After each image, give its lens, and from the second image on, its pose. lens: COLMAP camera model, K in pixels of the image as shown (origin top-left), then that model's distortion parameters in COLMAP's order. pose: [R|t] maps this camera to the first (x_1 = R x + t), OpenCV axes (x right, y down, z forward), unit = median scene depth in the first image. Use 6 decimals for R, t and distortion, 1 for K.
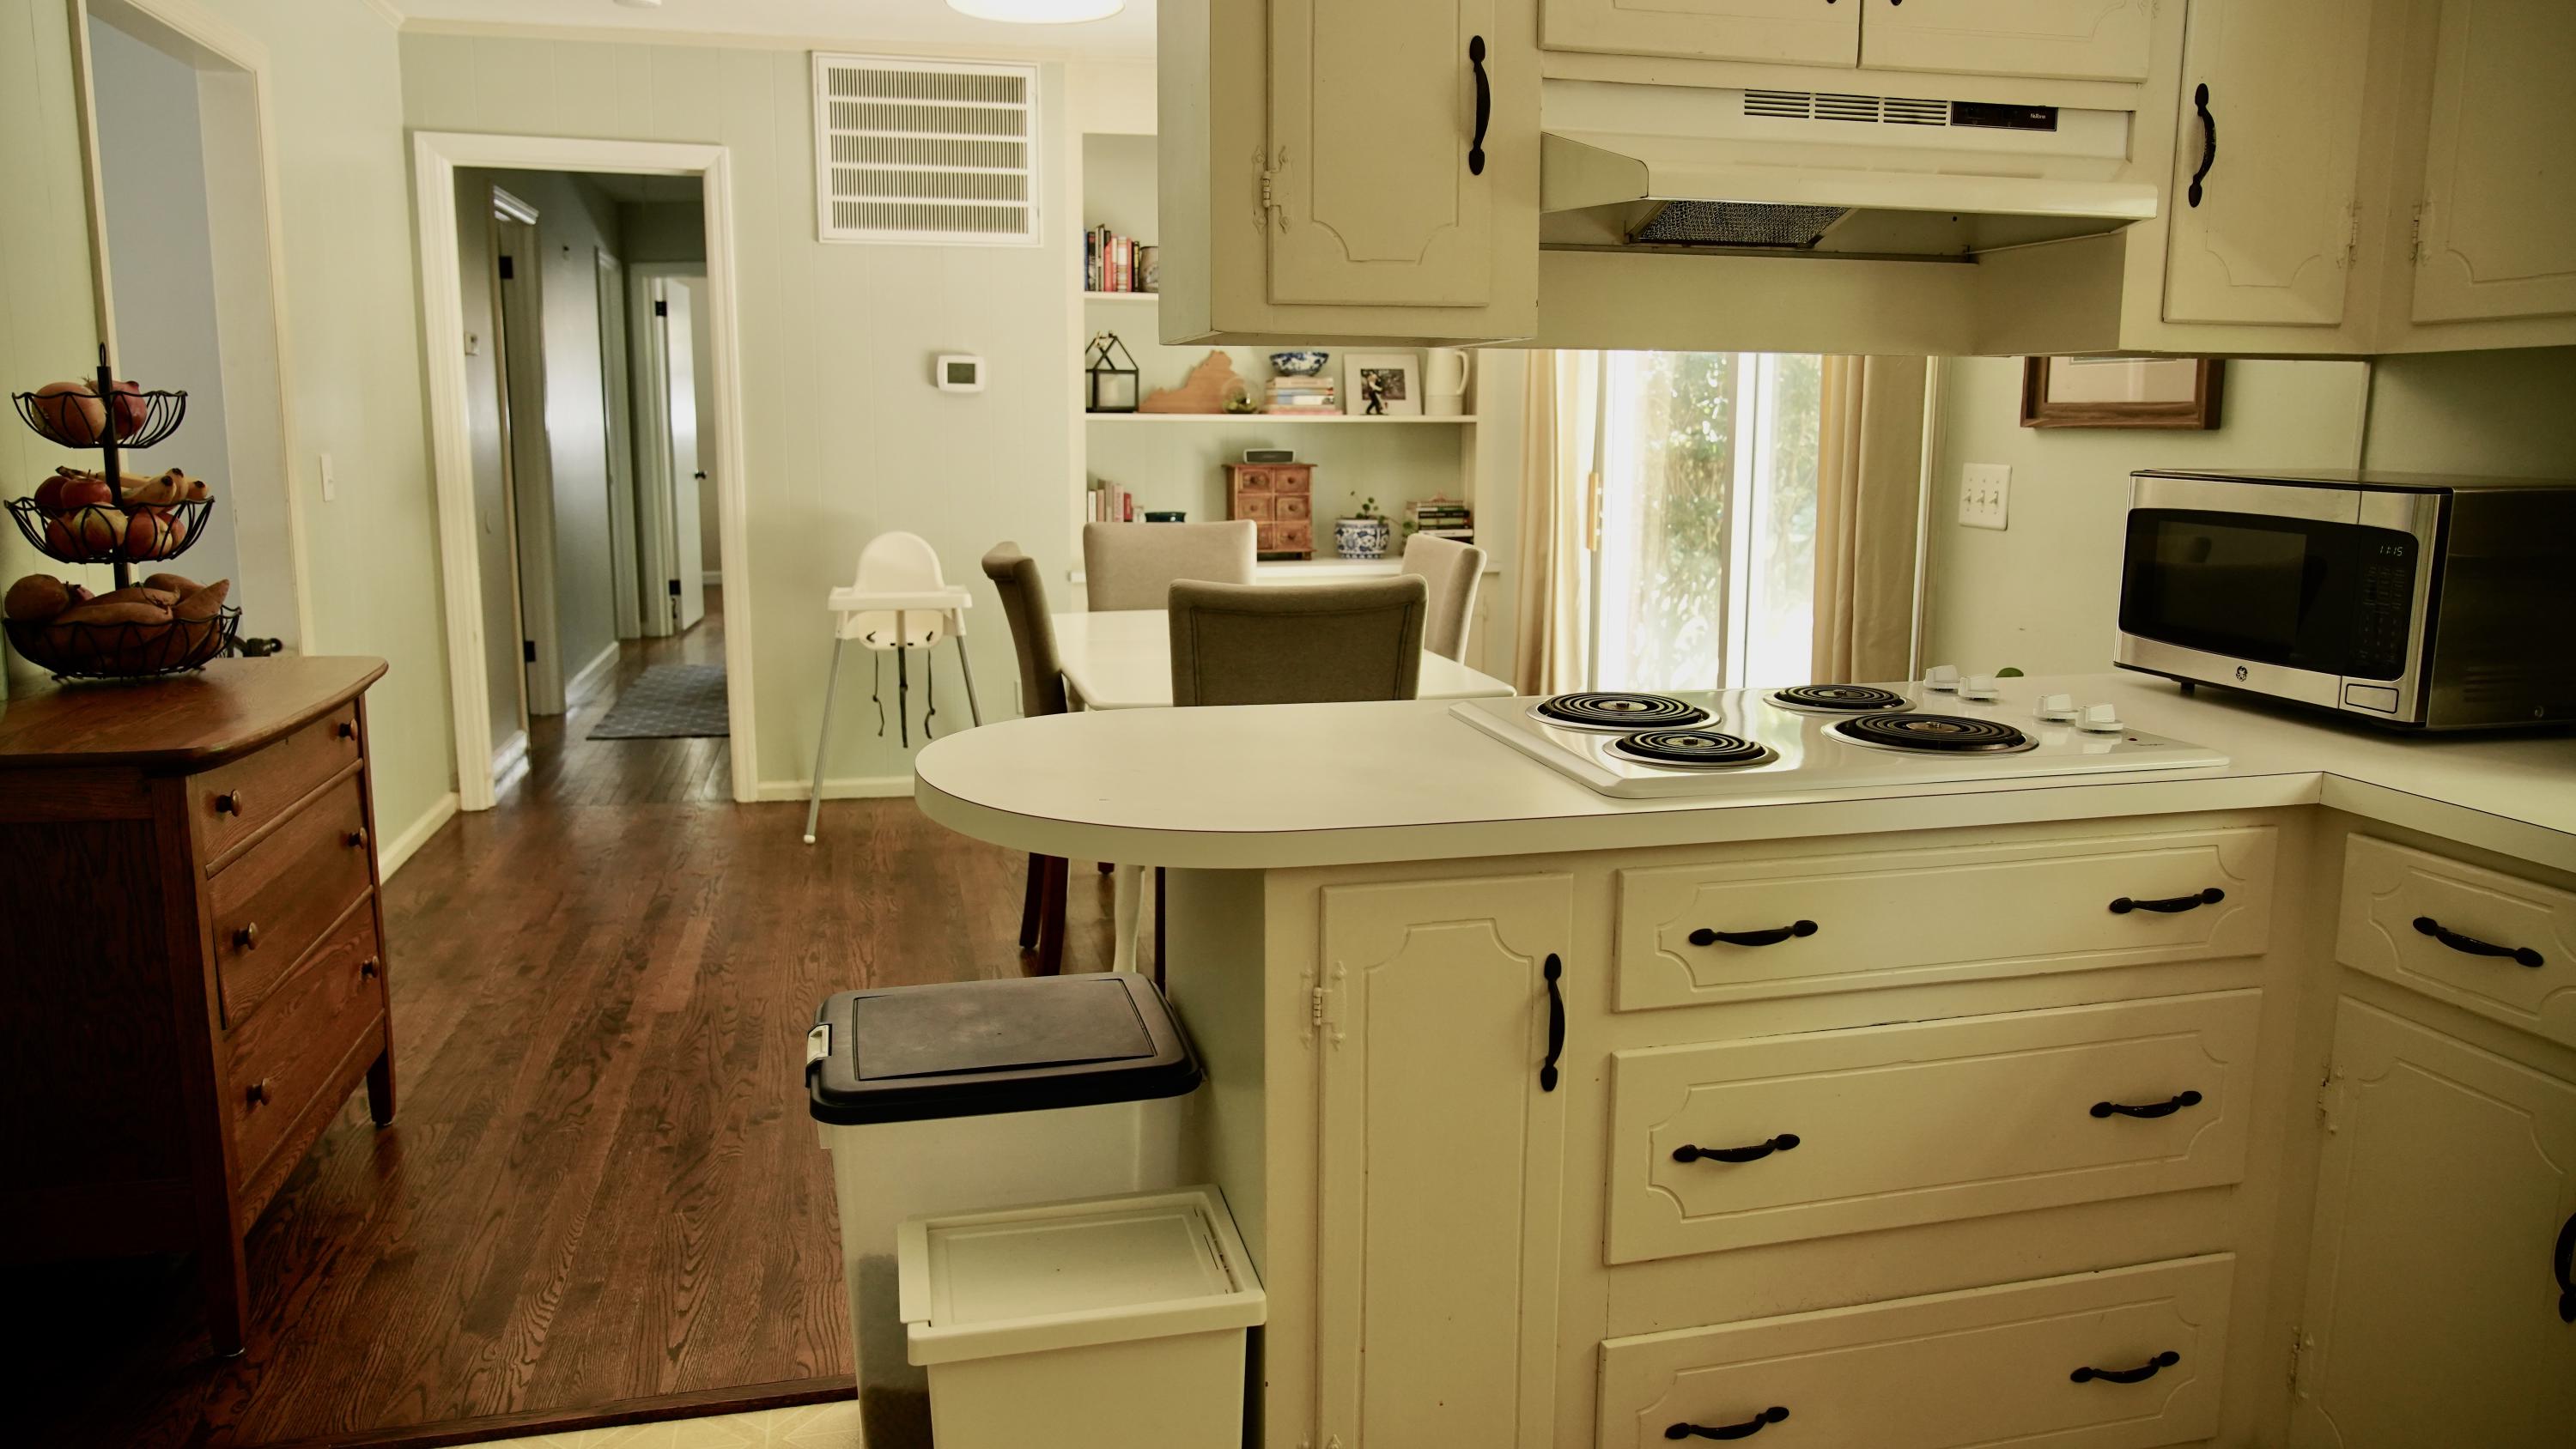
lens RADIAL K [[1744.9, 0, 1286.3], [0, 1744.9, 711.3], [0, 0, 1]] dist [-0.026970, 0.011046]
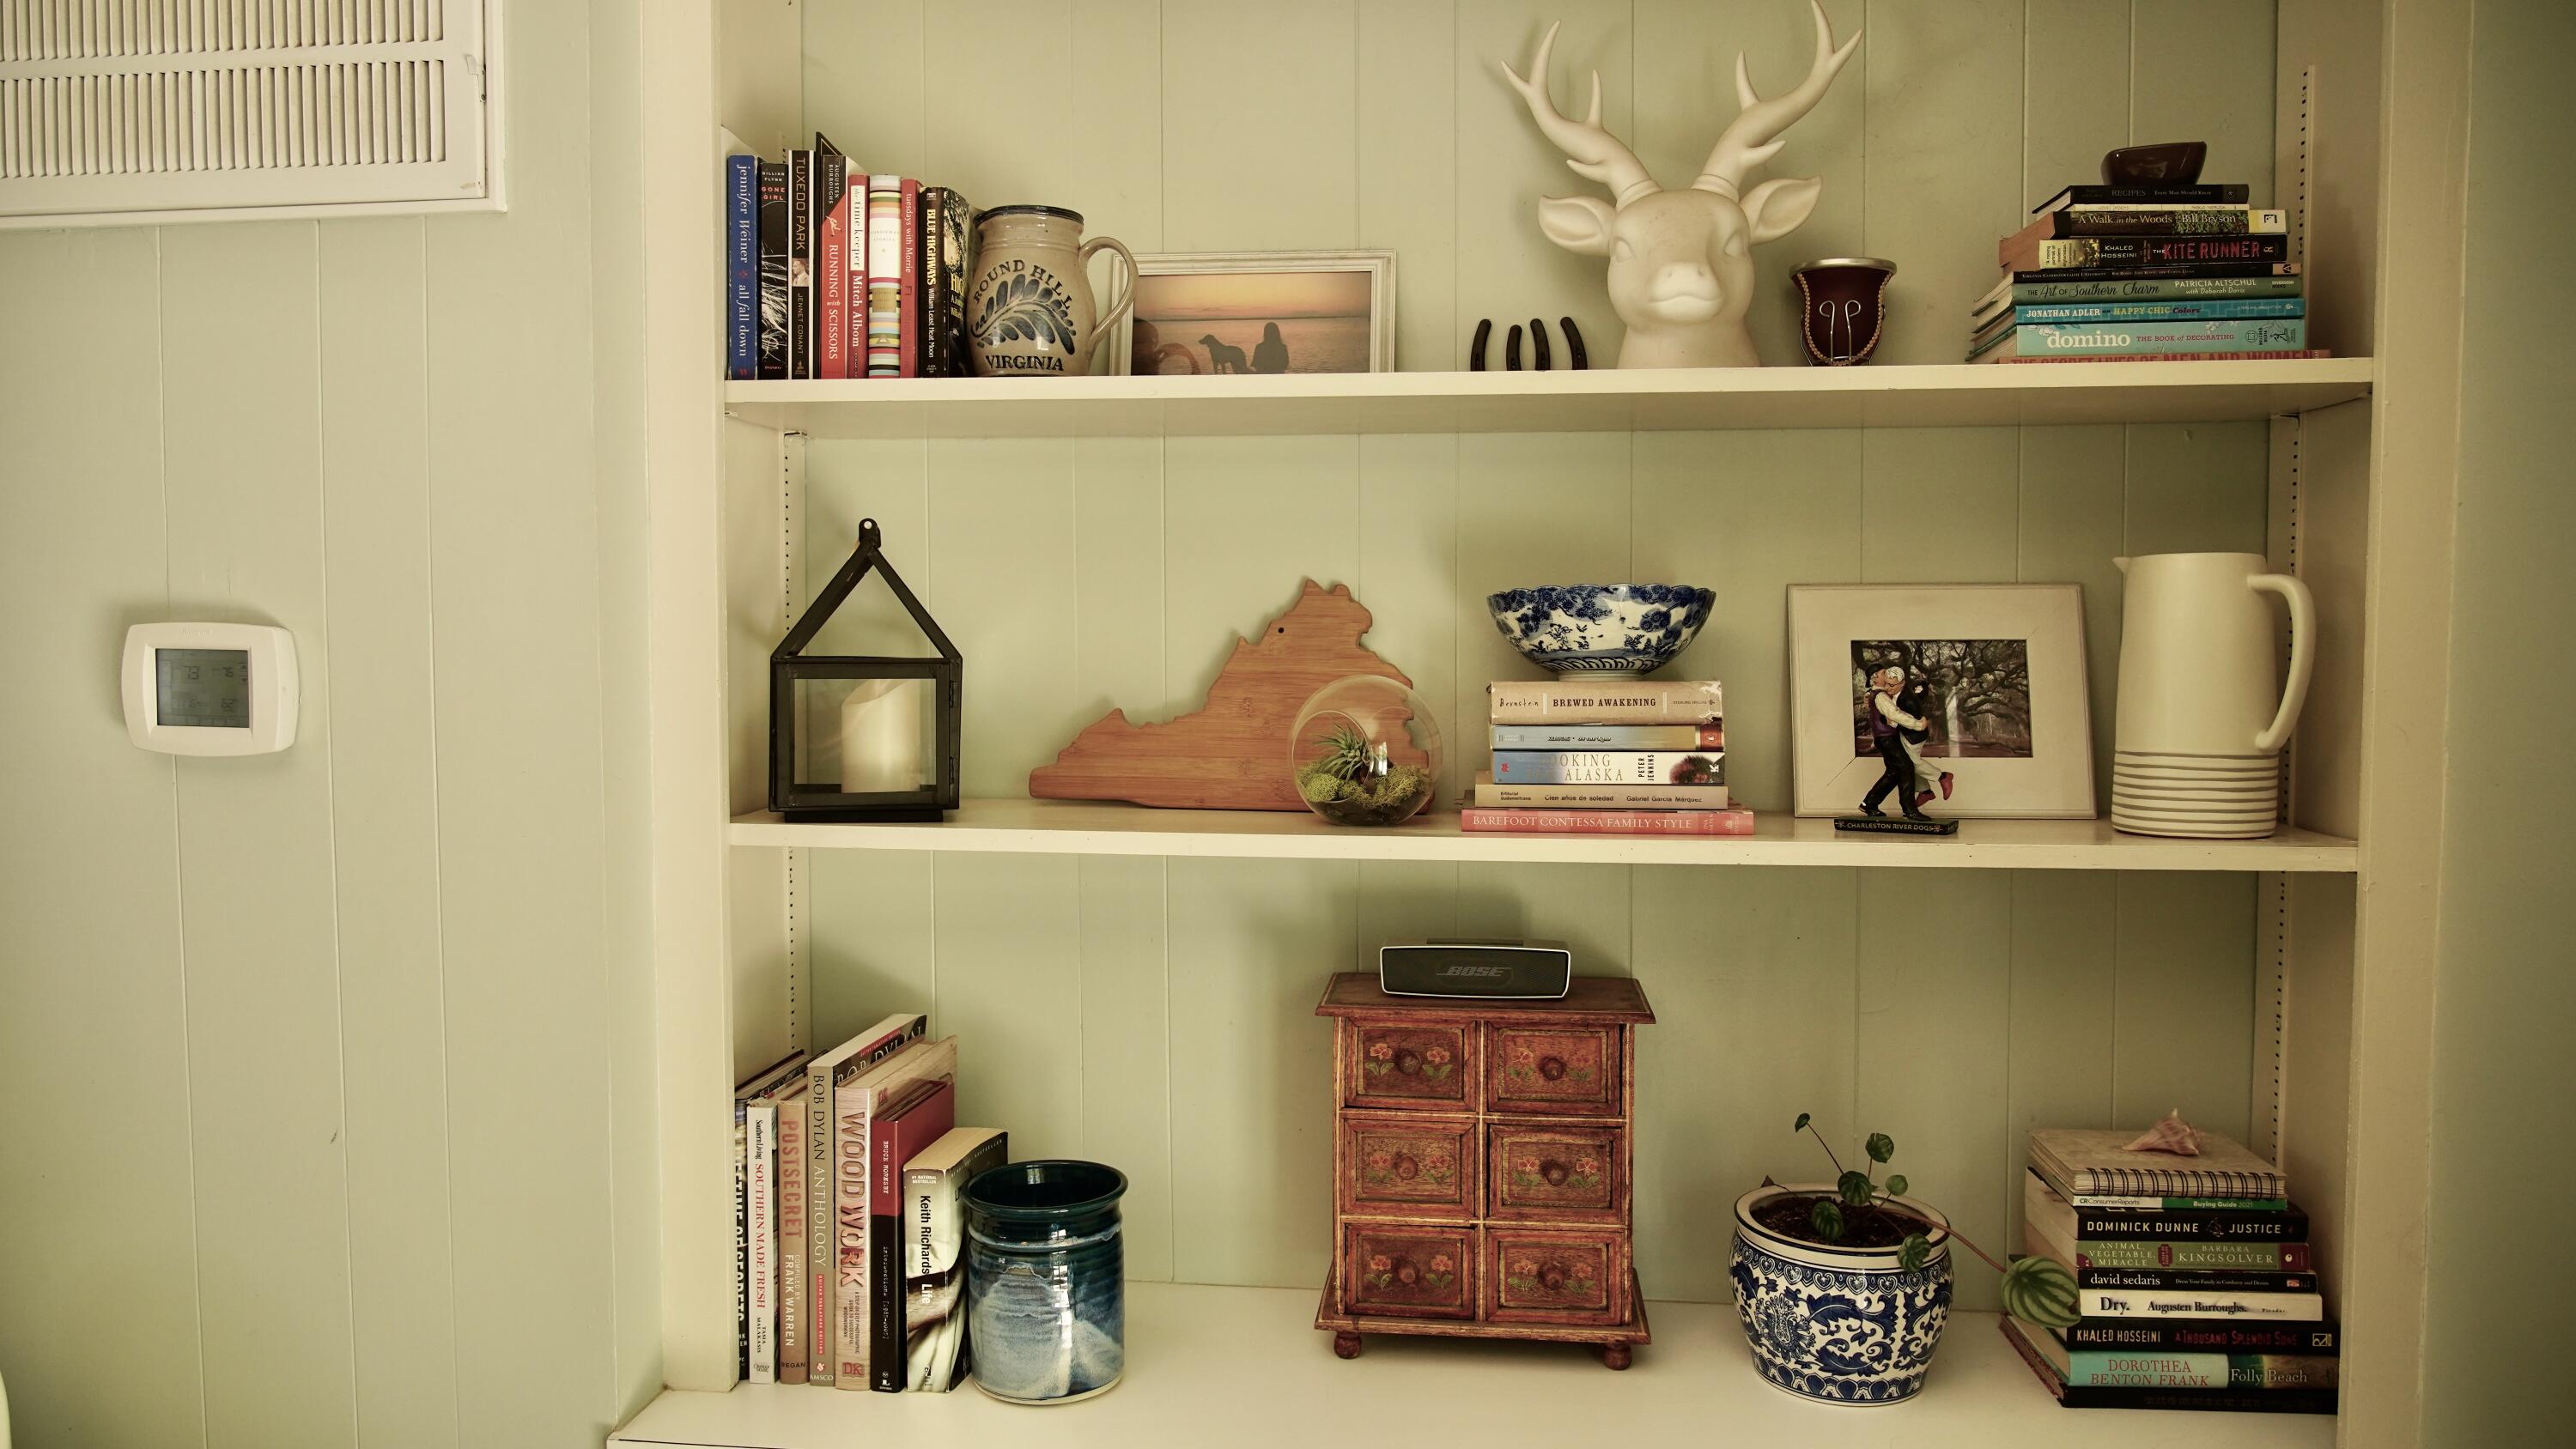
lens RADIAL K [[1744.9, 0, 1294.8], [0, 1744.9, 719.5], [0, 0, 1]] dist [-0.026970, 0.011046]
pose [[0.937858, 0.014451, -0.346718, 0.067751], [-0.054539, 0.992854, -0.106144, -0.184826], [0.342707, 0.118458, 0.931944, 0.881508]]
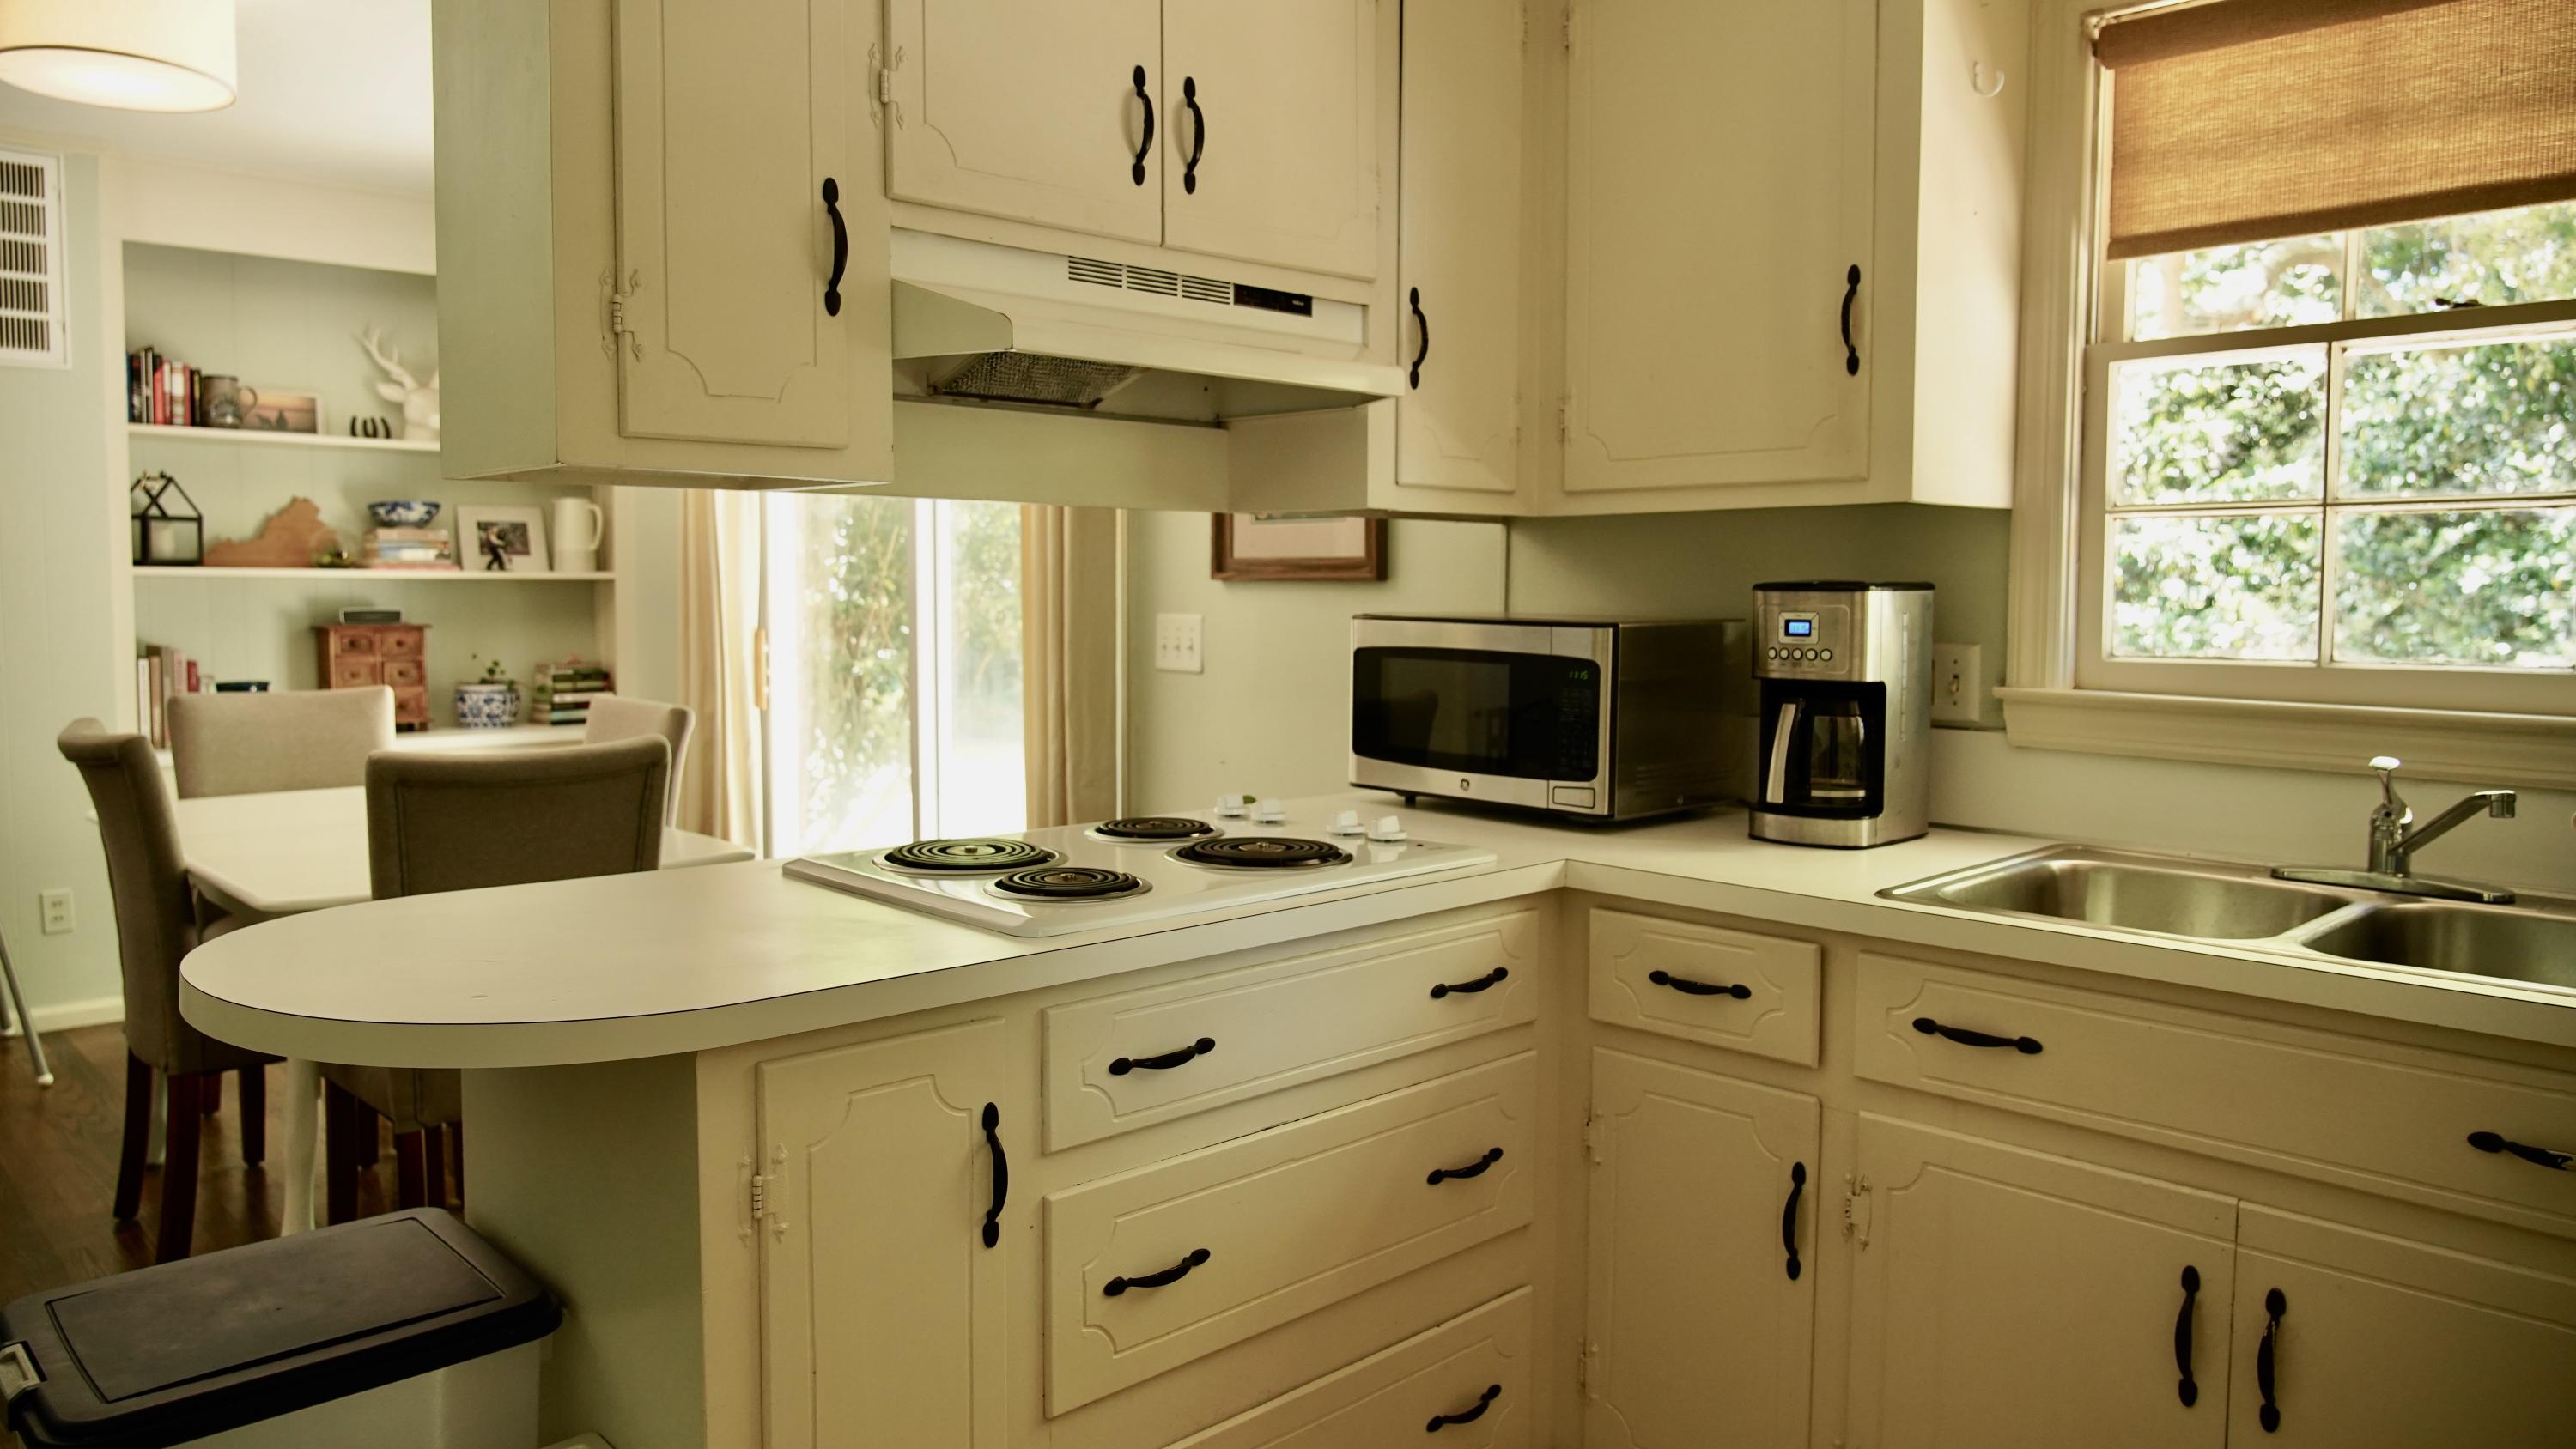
lens RADIAL K [[1744.9, 0, 1276.8], [0, 1744.9, 715.2], [0, 0, 1]] dist [-0.026970, 0.011046]
pose [[0.864289, -0.034507, 0.501811, -0.067144], [0.079690, 0.994438, -0.068872, 0.001161], [-0.496643, 0.099515, 0.862231, 0.020498]]
